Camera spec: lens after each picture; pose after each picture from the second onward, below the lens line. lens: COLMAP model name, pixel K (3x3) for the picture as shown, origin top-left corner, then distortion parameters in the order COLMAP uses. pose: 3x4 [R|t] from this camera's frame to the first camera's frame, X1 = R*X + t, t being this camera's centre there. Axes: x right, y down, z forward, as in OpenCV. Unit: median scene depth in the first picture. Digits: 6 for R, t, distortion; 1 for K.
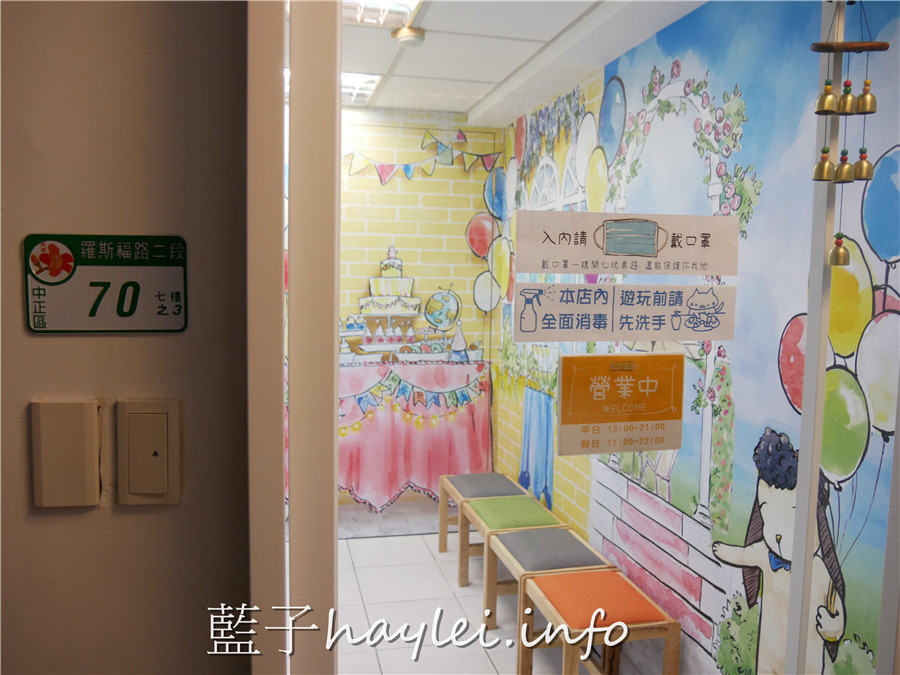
lens RADIAL K [[730.1, 0, 450.4], [0, 730.1, 335.6], [0, 0, 1]] dist [-0.004152, 0.005286]
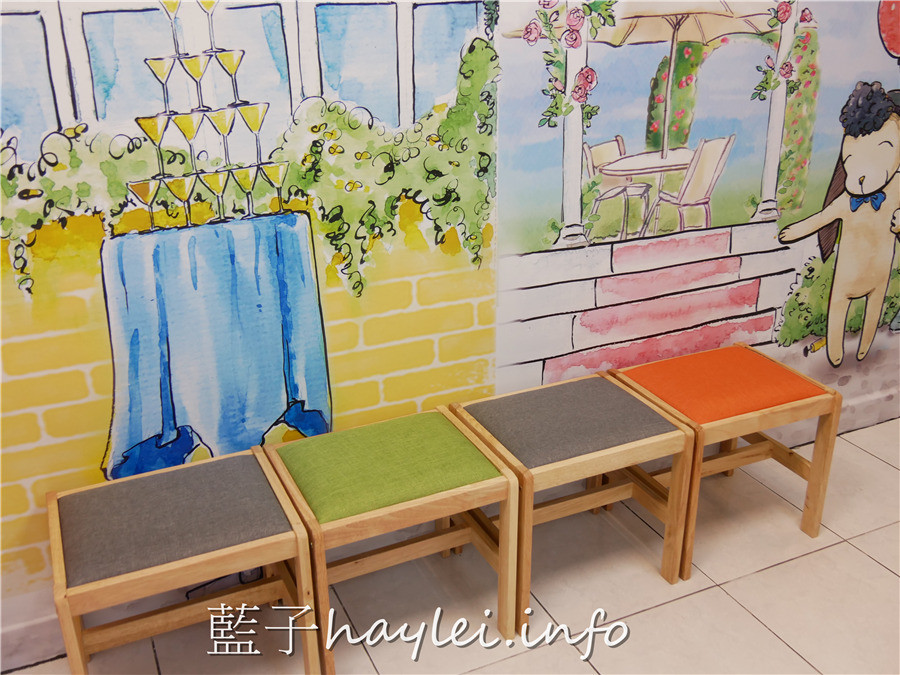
lens RADIAL K [[899.0, 0, 451.0], [0, 899.0, 340.5], [0, 0, 1]] dist [-0.000958, 0.000000]
pose [[-0.193487, -0.380773, 0.904198, -0.673573], [0.091906, 0.910527, 0.403105, -0.096983], [-0.976789, 0.161096, -0.141180, 1.627265]]
